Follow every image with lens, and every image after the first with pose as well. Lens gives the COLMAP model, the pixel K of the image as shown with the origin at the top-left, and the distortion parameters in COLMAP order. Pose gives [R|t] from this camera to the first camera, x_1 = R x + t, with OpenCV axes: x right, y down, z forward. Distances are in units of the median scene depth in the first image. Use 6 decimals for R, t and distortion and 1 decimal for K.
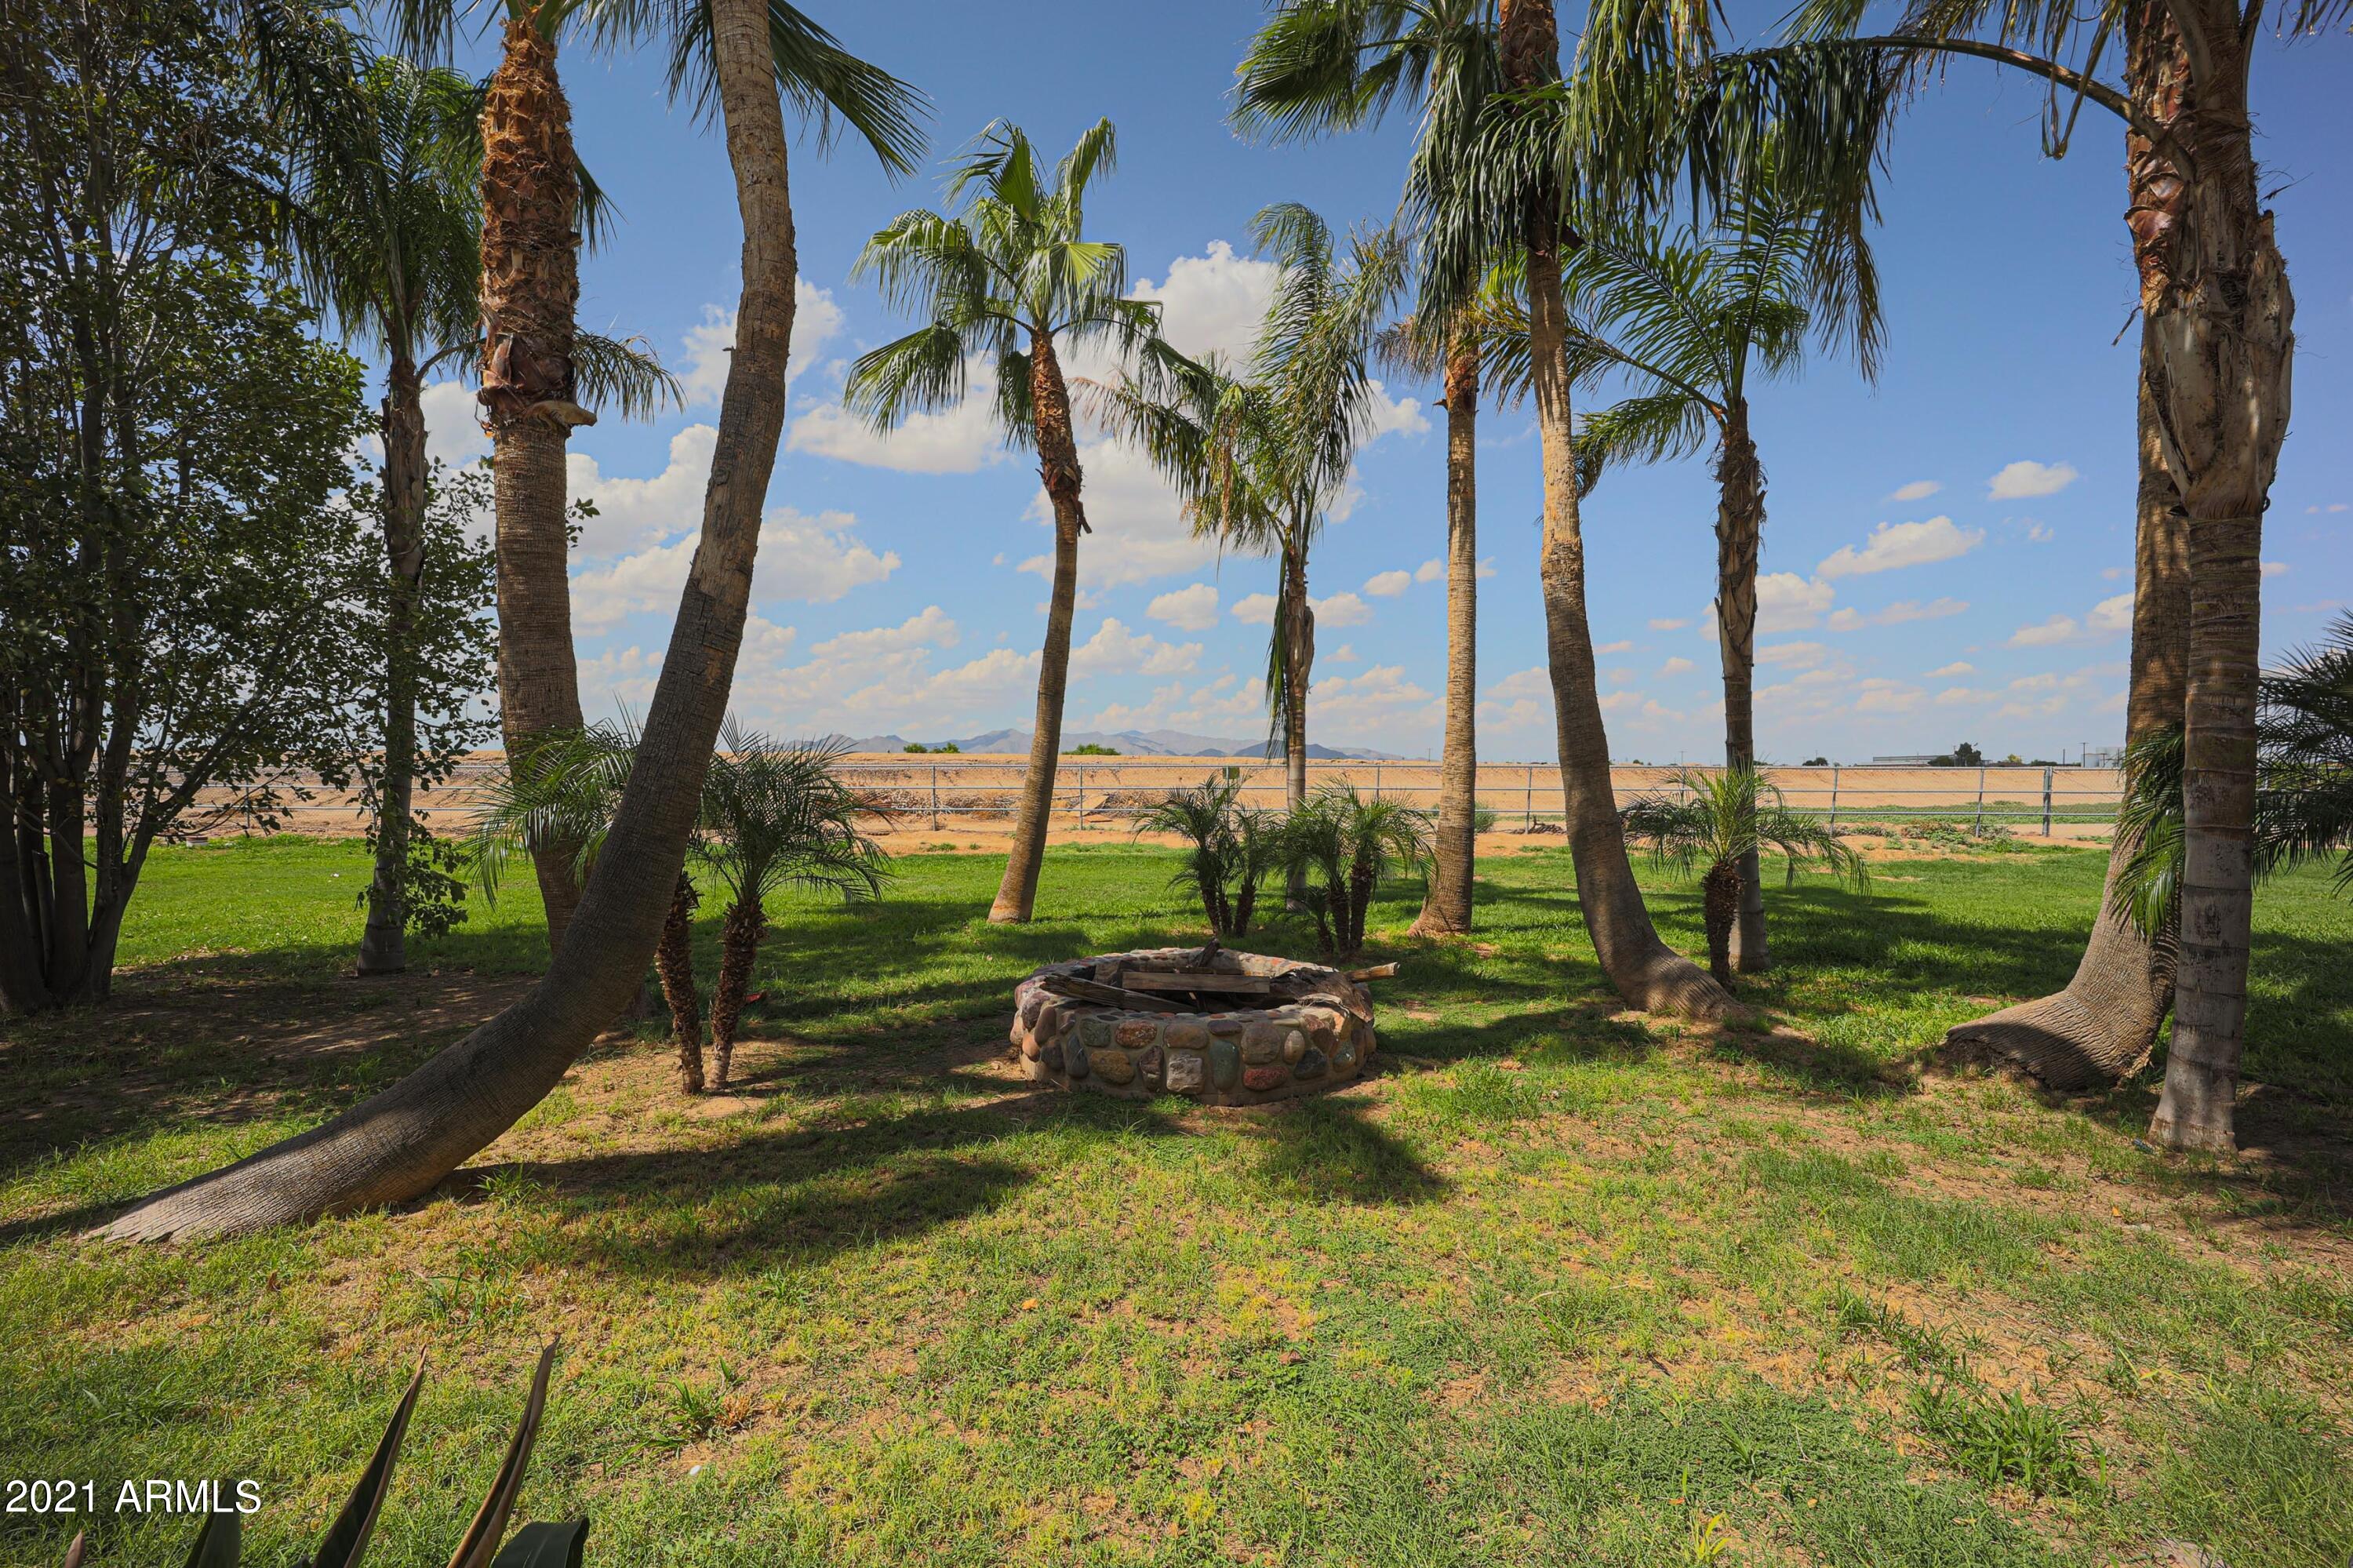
lens RADIAL K [[967.9, 0, 1173.2], [0, 967.9, 771.2], [0, 0, 1]] dist [-0.018157, -0.001907]
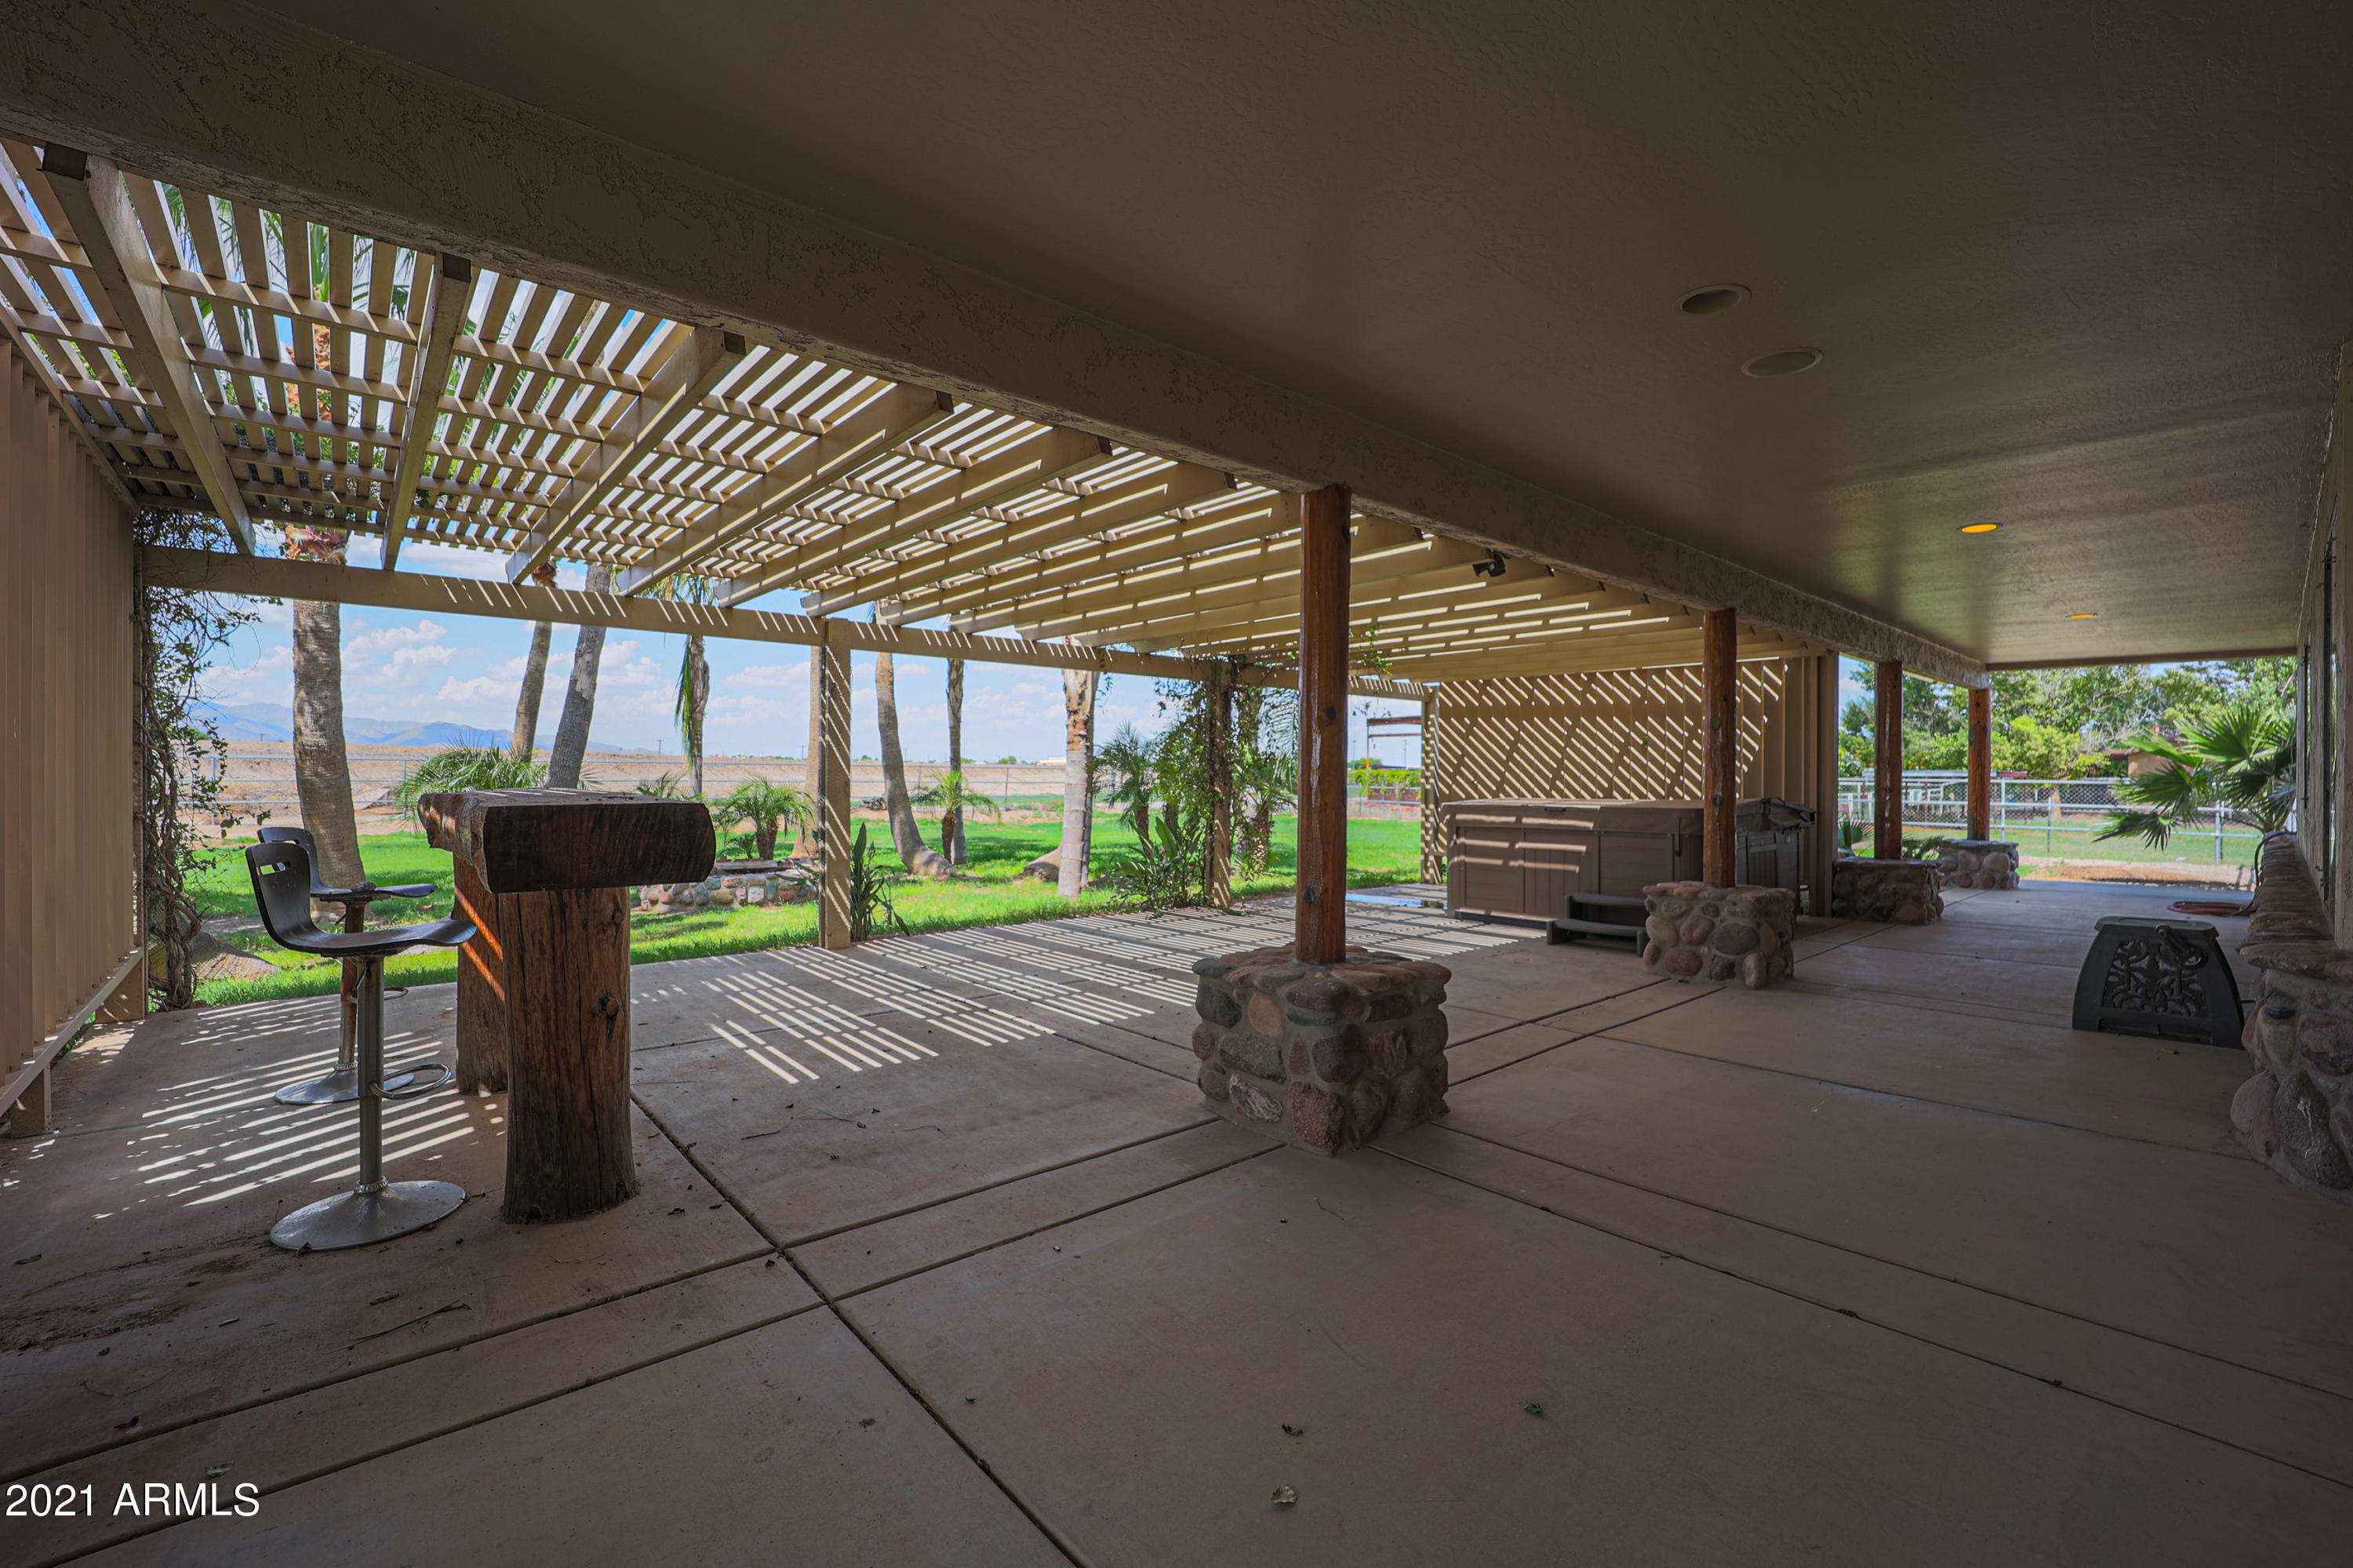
lens RADIAL K [[967.9, 0, 1182.3], [0, 967.9, 785.8], [0, 0, 1]] dist [-0.018157, -0.001907]
pose [[0.720884, -0.002134, 0.693053, -0.609478], [-0.012701, 0.999787, 0.016291, -0.013978], [-0.692939, -0.020546, 0.720703, -1.019481]]
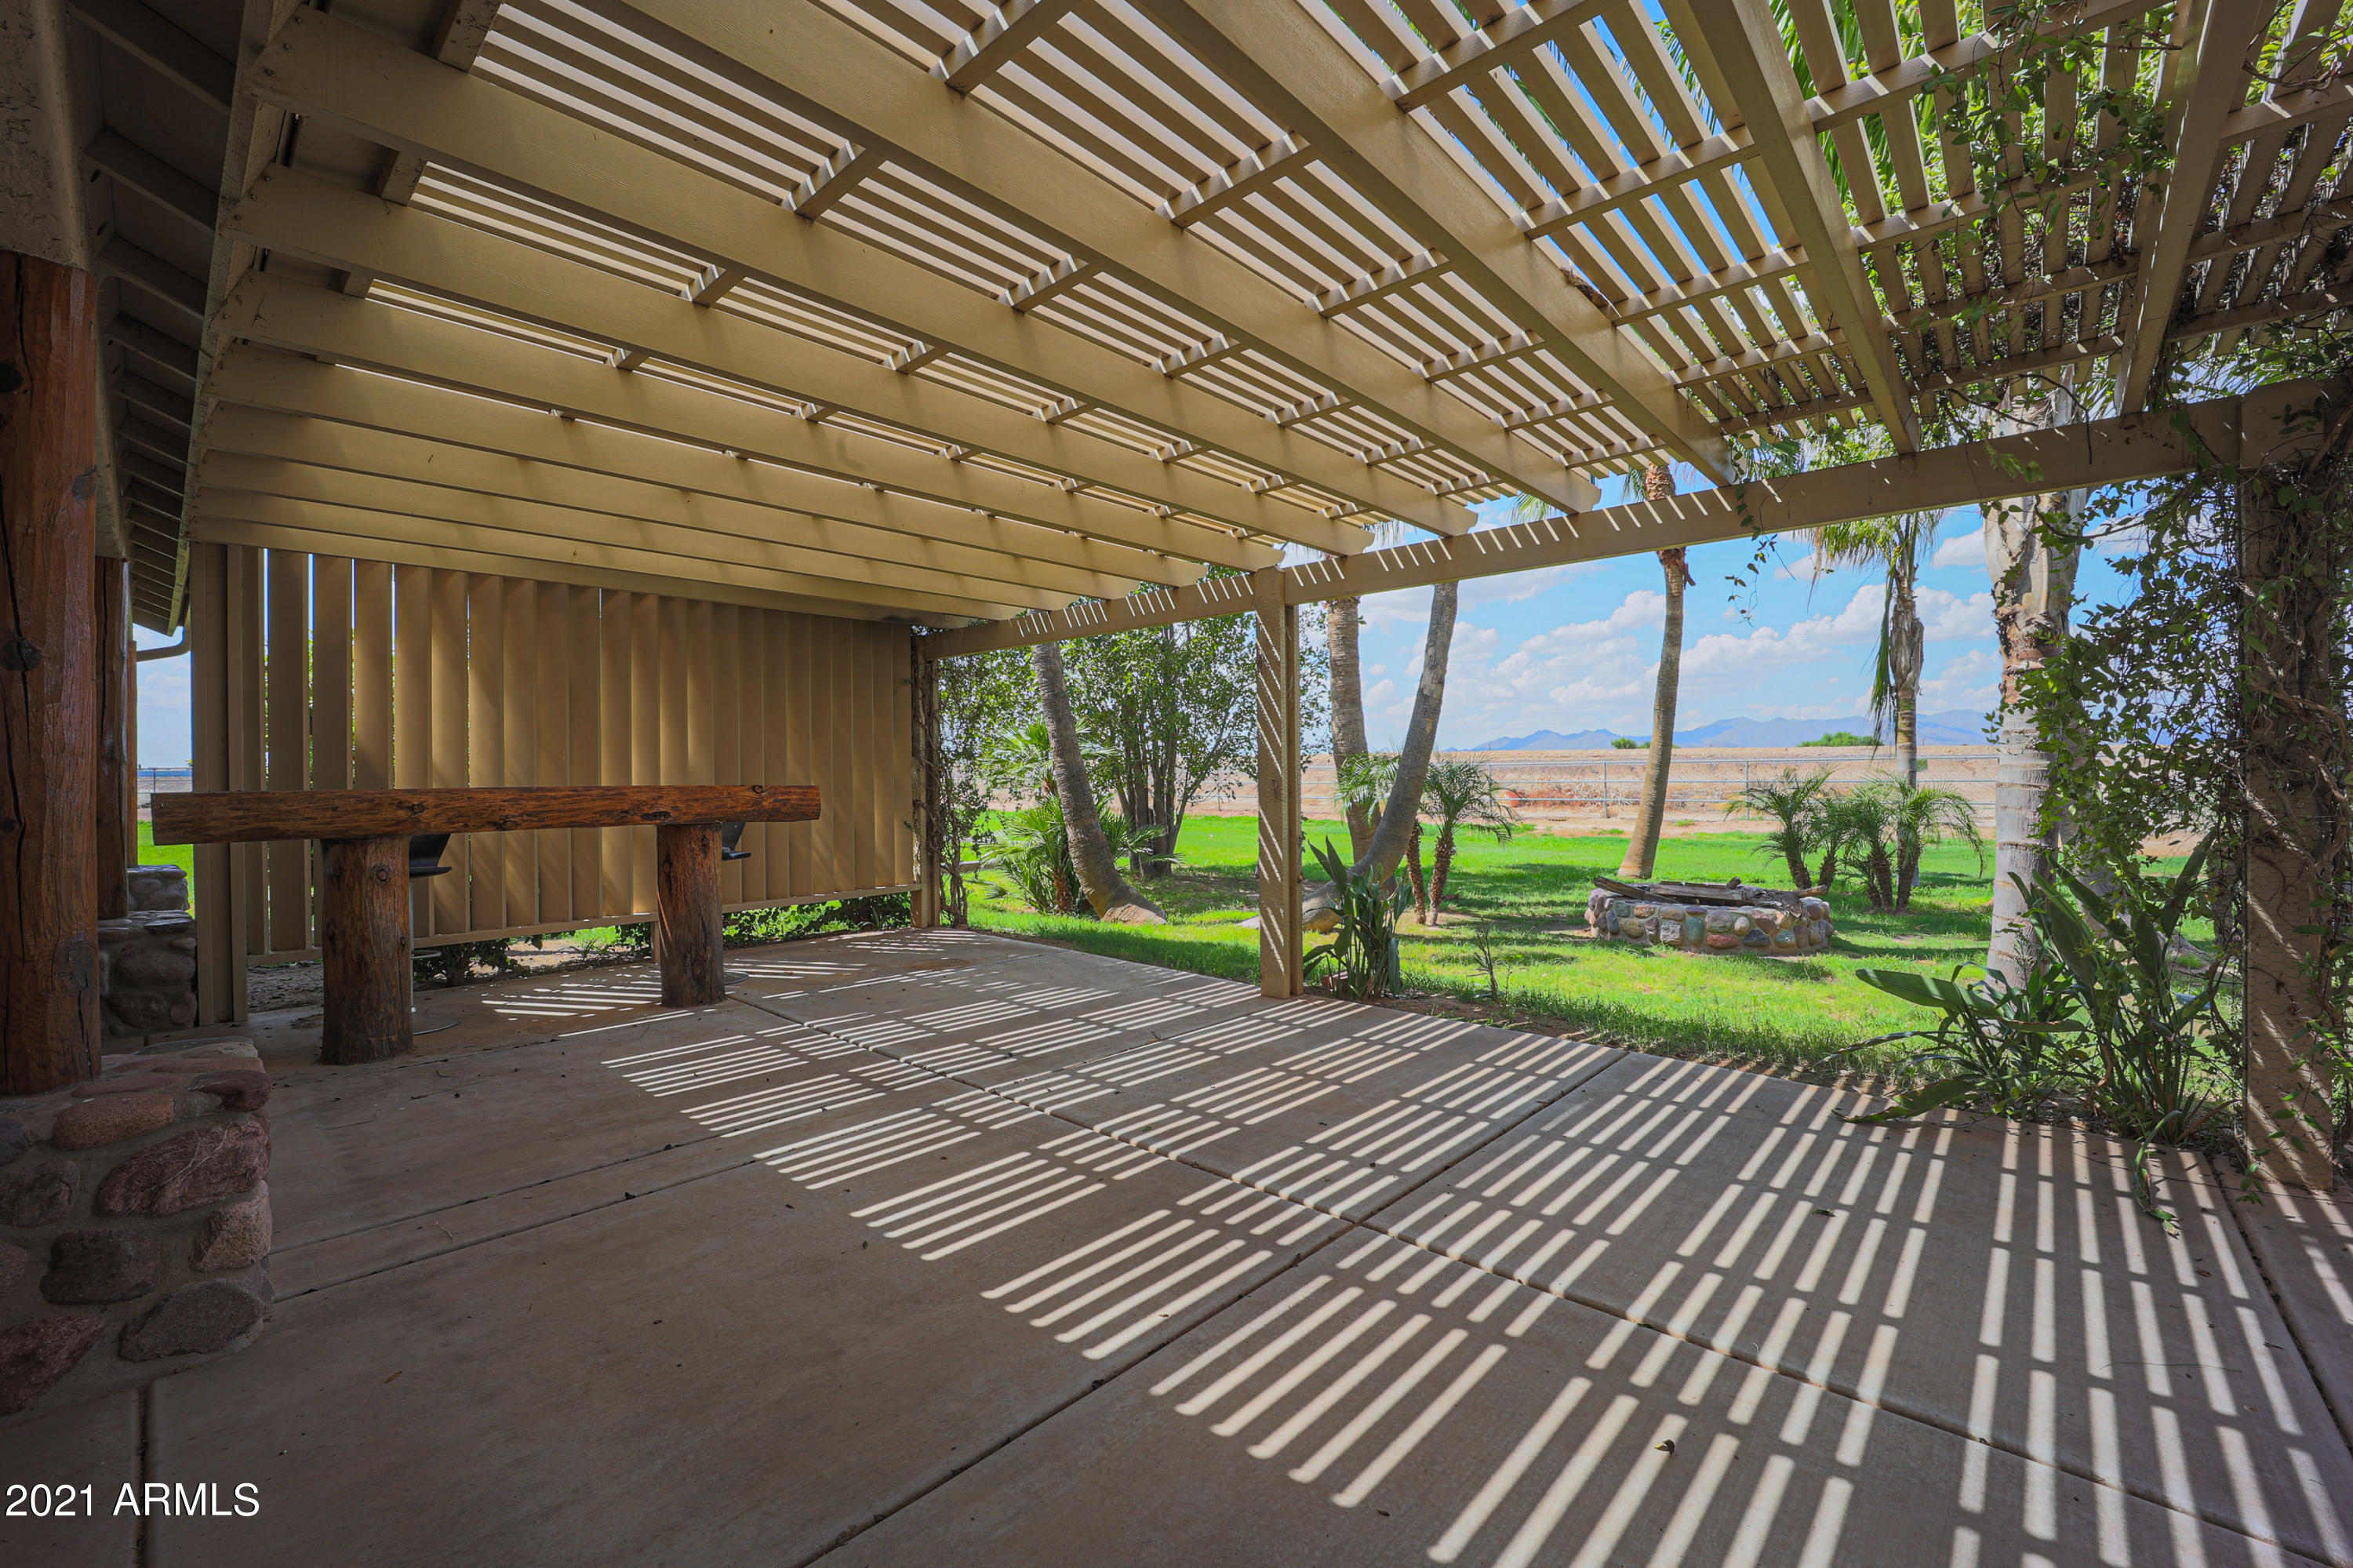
lens RADIAL K [[967.9, 0, 1178.6], [0, 967.9, 773.4], [0, 0, 1]] dist [-0.018157, -0.001907]
pose [[0.766441, -0.009317, -0.642247, 0.317071], [0.012979, 0.999915, 0.000983, -0.003077], [0.642183, -0.009089, 0.766497, -0.670108]]
